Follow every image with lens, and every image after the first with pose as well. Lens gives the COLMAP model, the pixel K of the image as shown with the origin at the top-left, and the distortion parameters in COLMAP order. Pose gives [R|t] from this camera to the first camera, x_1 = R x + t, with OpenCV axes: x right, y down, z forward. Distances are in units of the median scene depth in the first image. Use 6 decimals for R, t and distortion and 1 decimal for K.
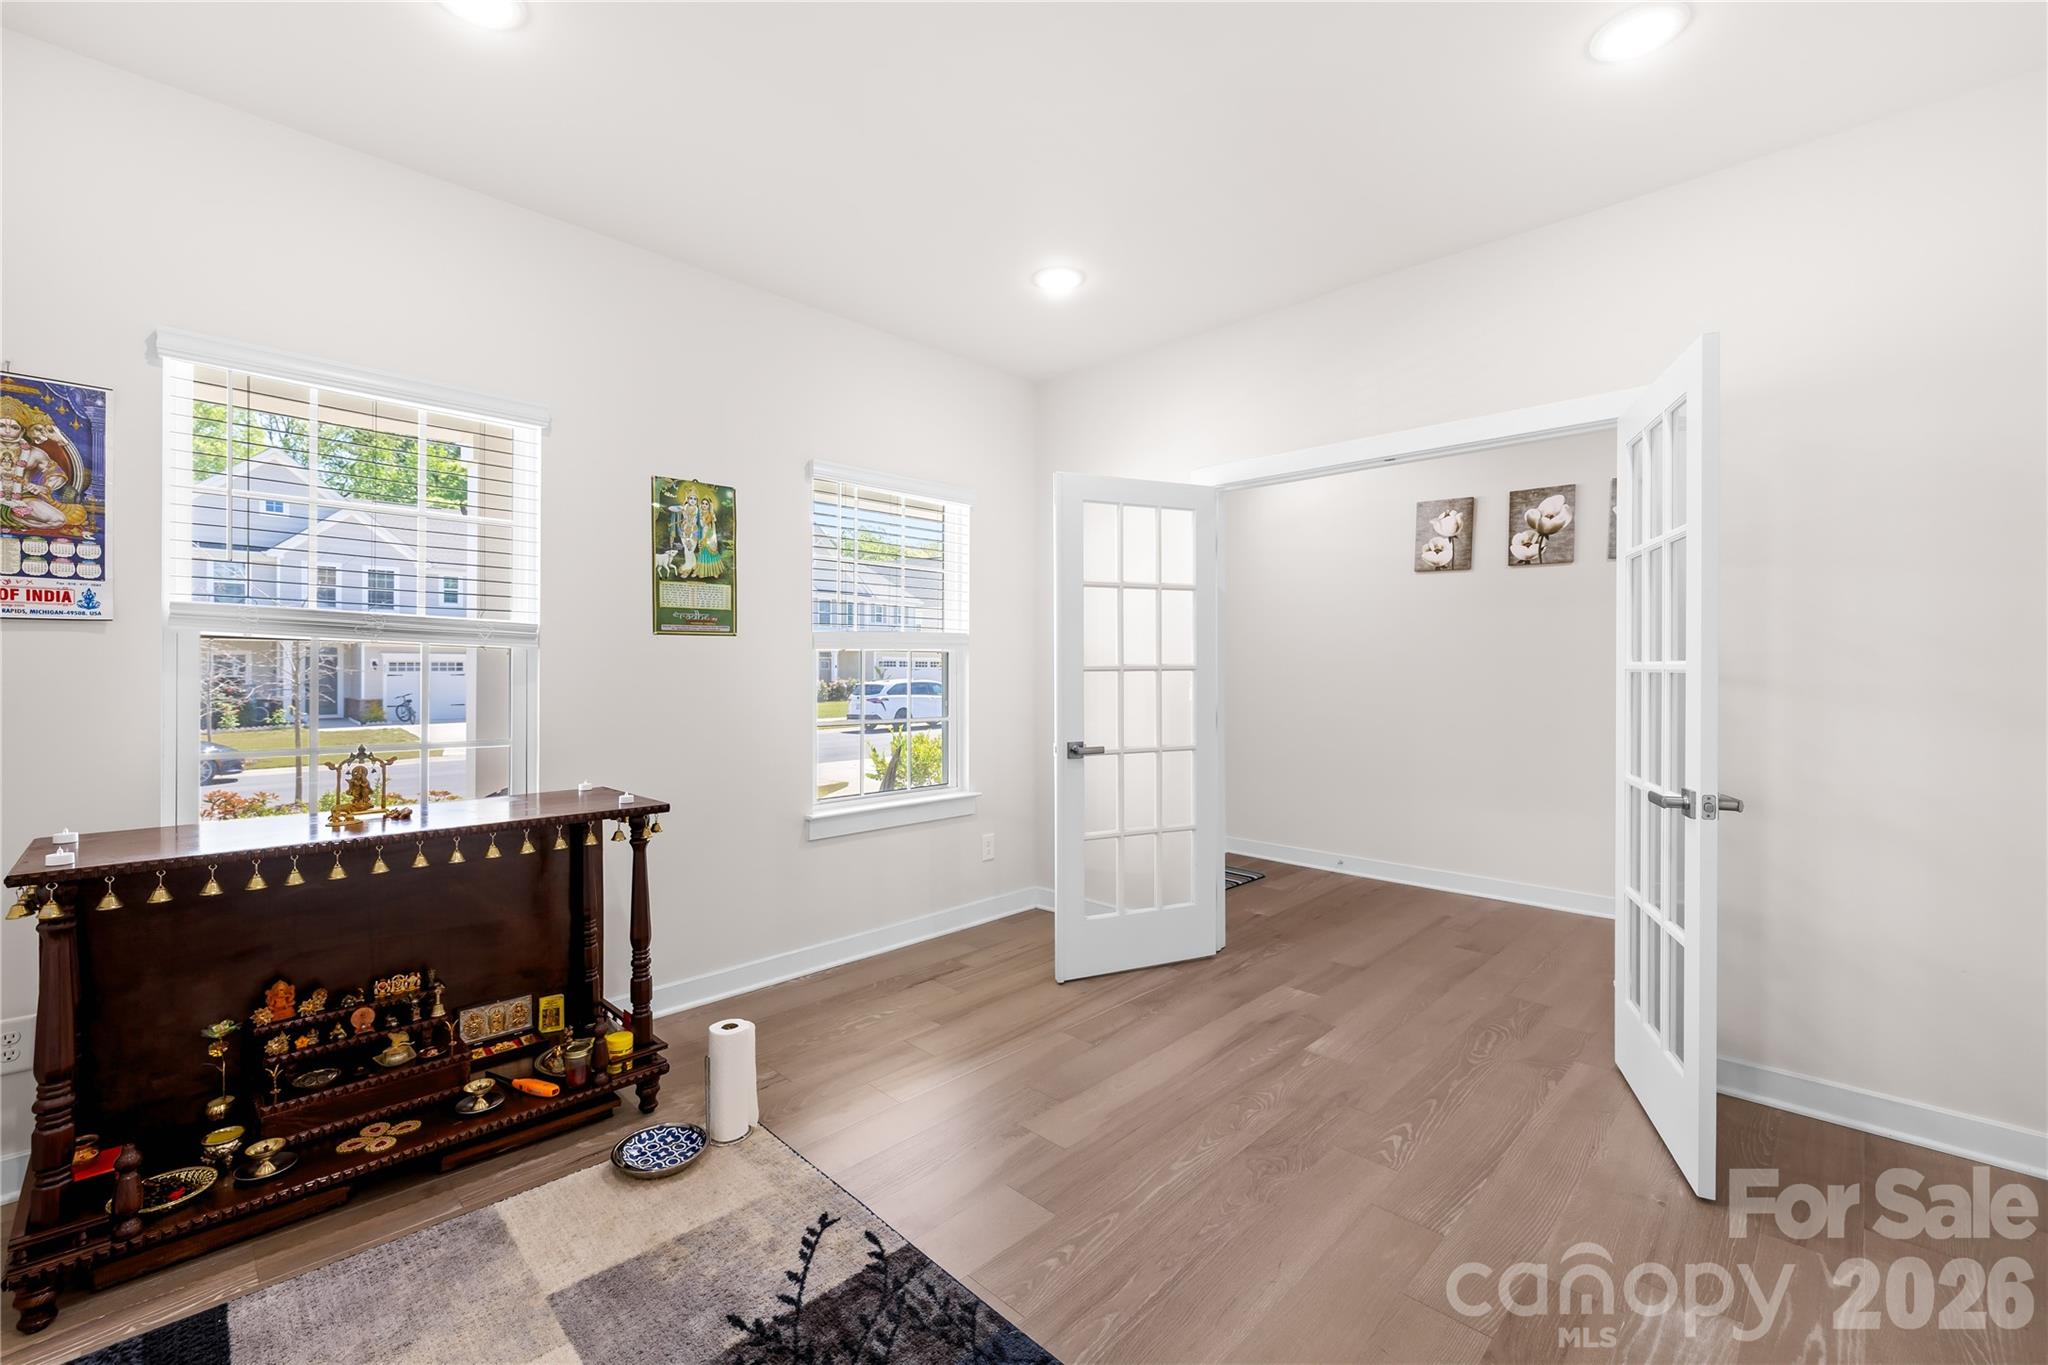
lens RADIAL K [[872.7, 0, 1008.7], [0, 872.7, 657.9], [0, 0, 1]] dist [-0.000271, -0.000194]
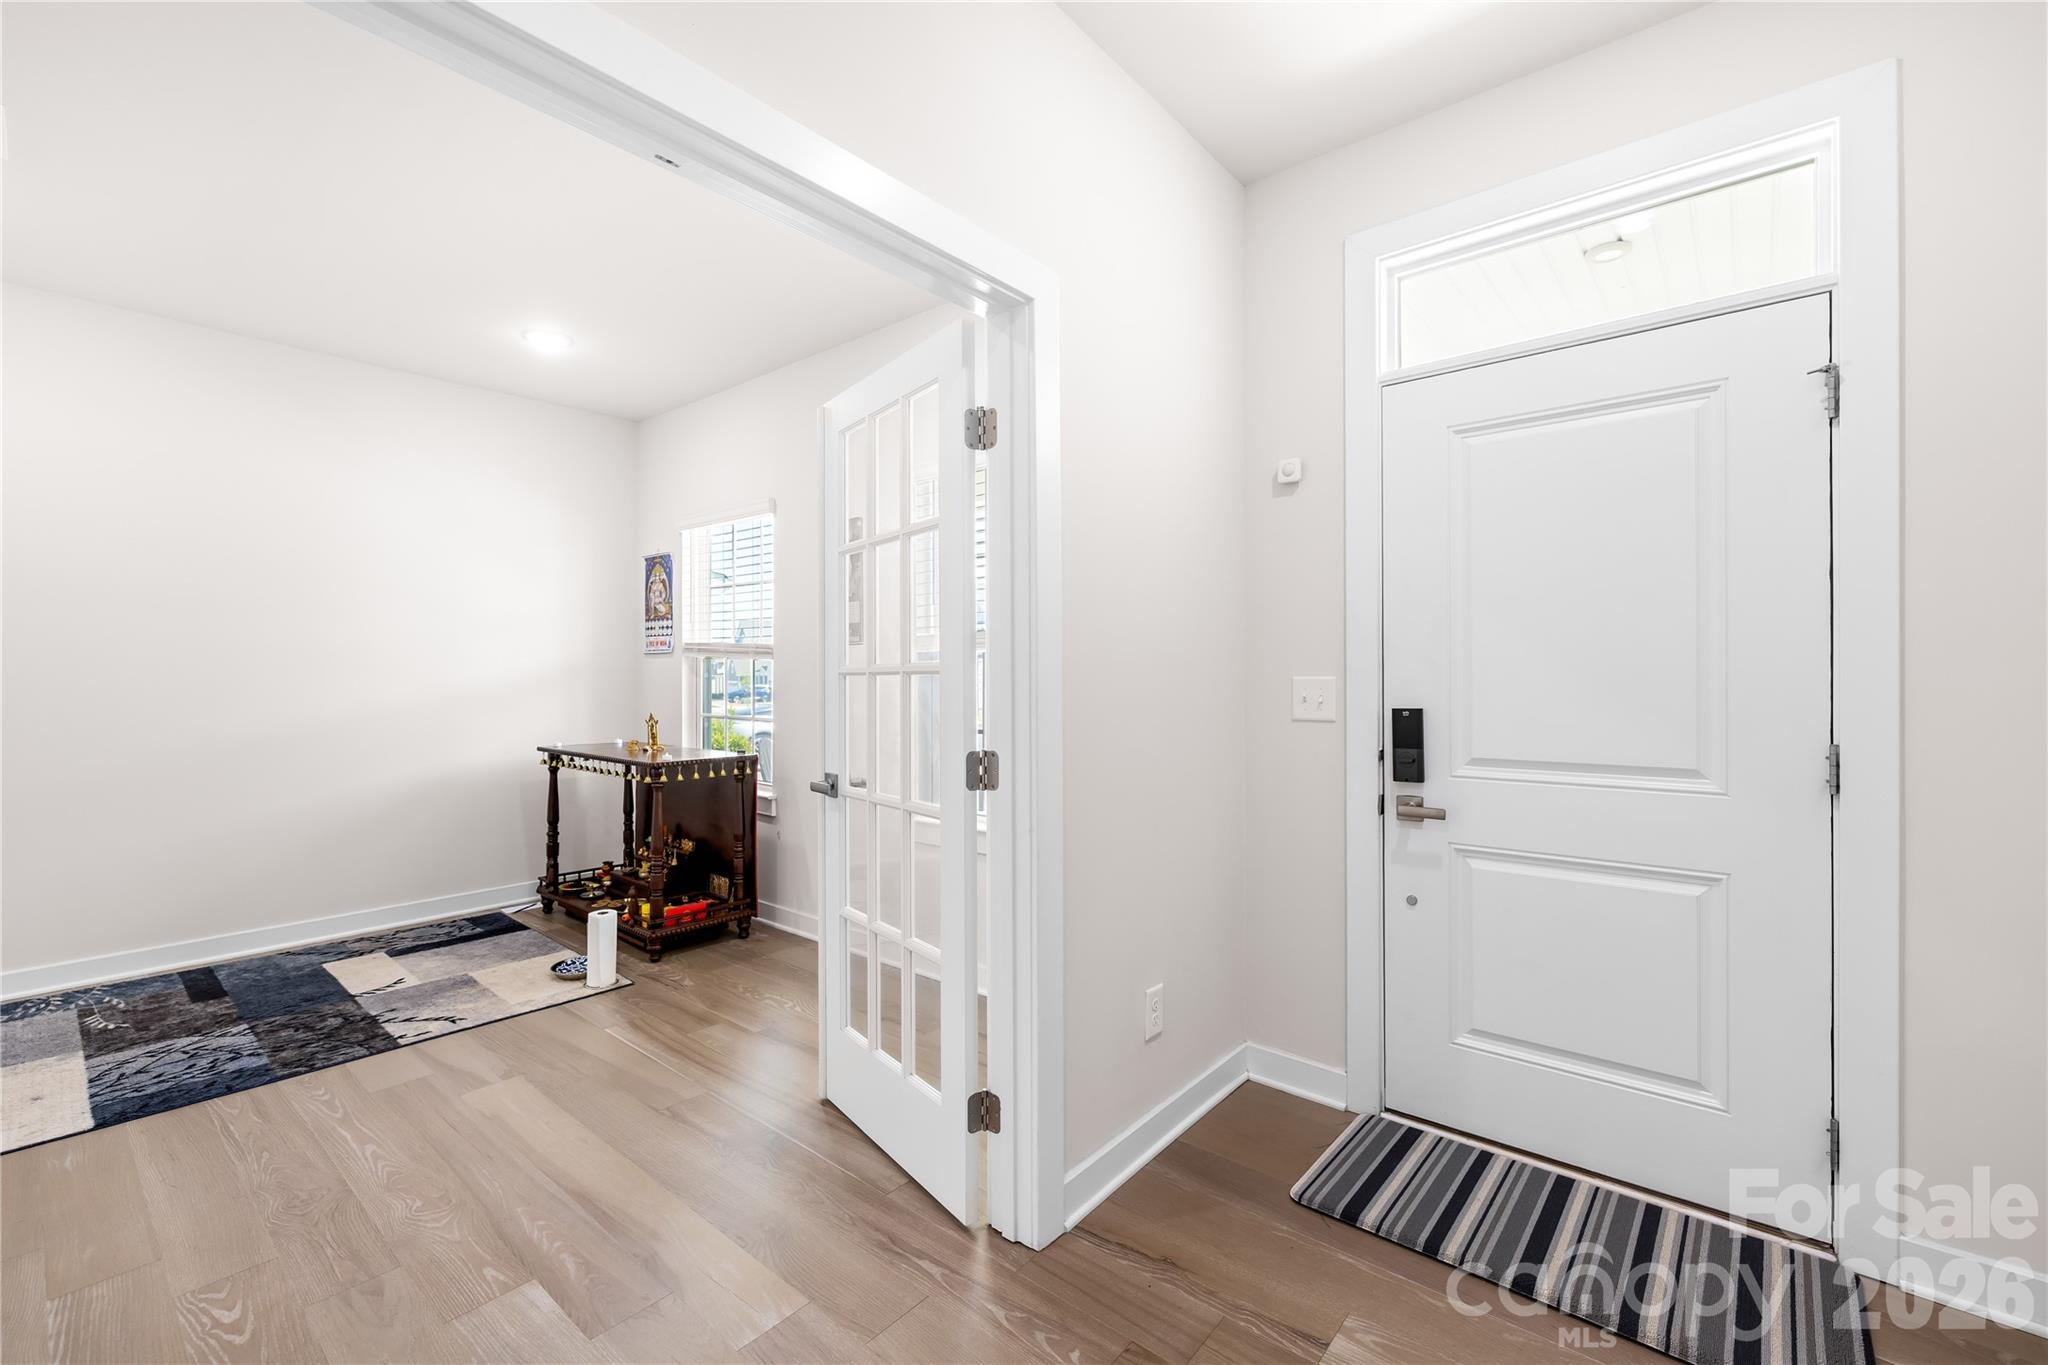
lens RADIAL K [[872.7, 0, 1008.7], [0, 872.7, 657.9], [0, 0, 1]] dist [-0.000271, -0.000194]
pose [[0.065001, -0.026151, -0.997542, 1.337761], [0.007033, 0.999644, -0.025747, 0.037182], [0.997860, -0.005342, 0.065162, 1.757011]]
